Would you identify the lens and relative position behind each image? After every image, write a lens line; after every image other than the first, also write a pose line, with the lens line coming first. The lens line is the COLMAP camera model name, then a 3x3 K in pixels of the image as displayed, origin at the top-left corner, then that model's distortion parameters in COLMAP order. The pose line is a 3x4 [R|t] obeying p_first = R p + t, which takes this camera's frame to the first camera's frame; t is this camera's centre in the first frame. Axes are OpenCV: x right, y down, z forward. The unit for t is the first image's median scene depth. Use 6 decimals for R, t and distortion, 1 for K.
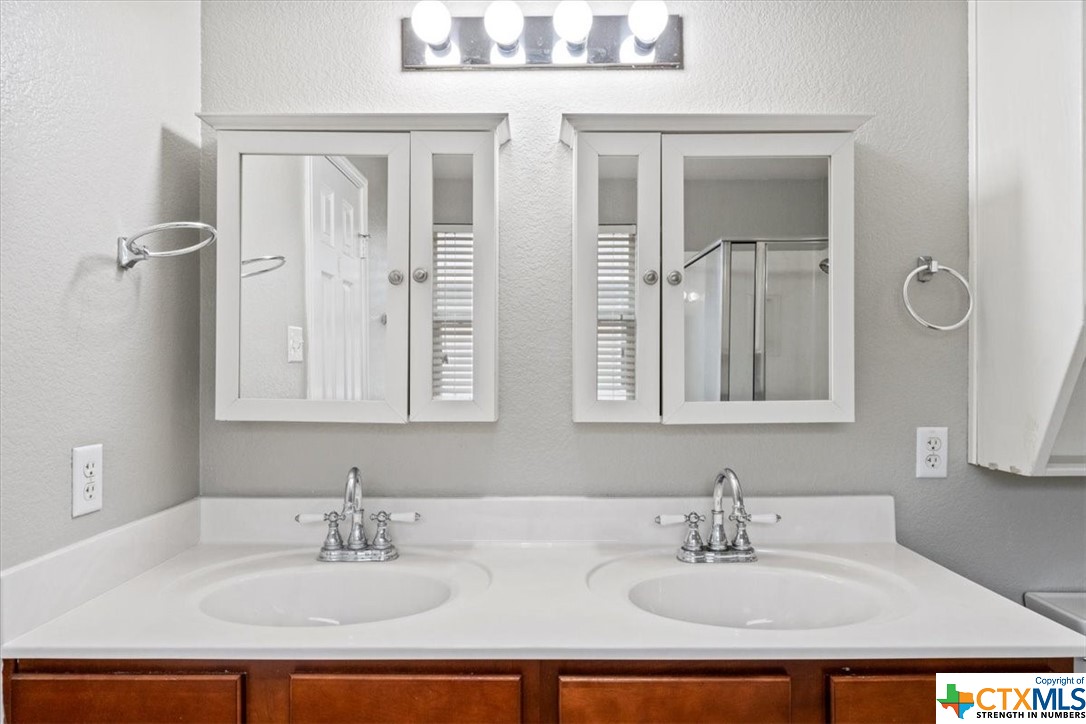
lens RADIAL K [[491.8, 0, 542.4], [0, 491.8, 371.0], [0, 0, 1]] dist [-0.099449, -0.000172]
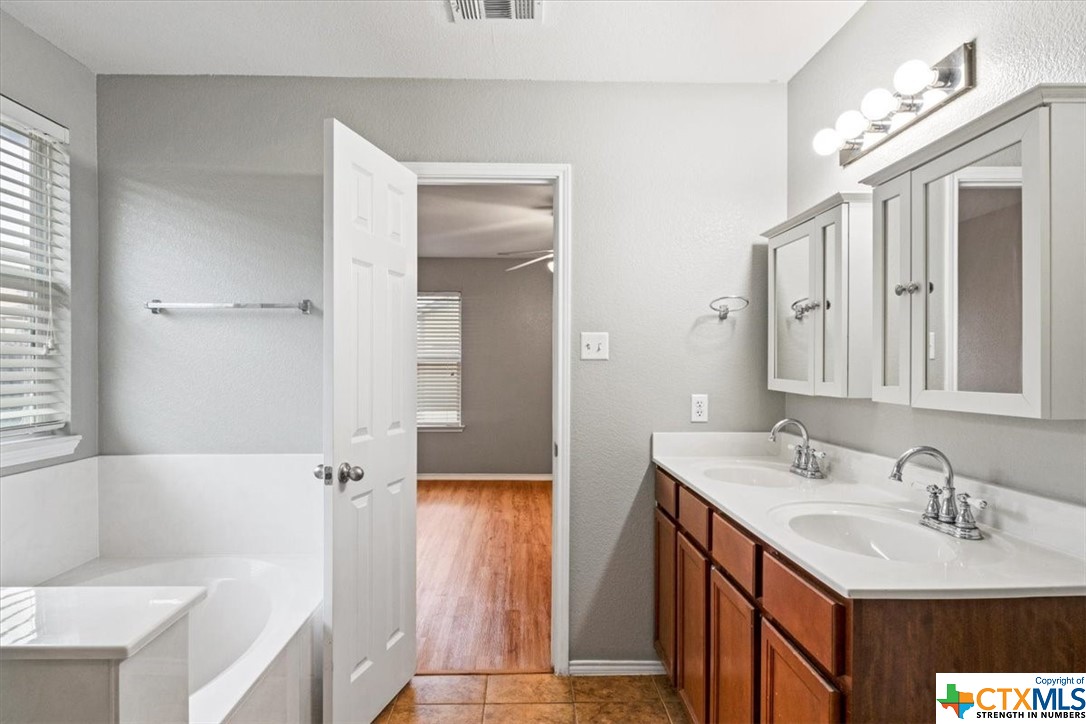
lens RADIAL K [[564.7, 0, 538.4], [0, 564.7, 369.6], [0, 0, 1]] dist [-0.003854, -0.000764]
pose [[0.018796, 0.008777, -0.999785, 1.573174], [-0.001635, 0.999960, 0.008748, 0.004755], [0.999822, 0.001470, 0.018809, 0.020543]]
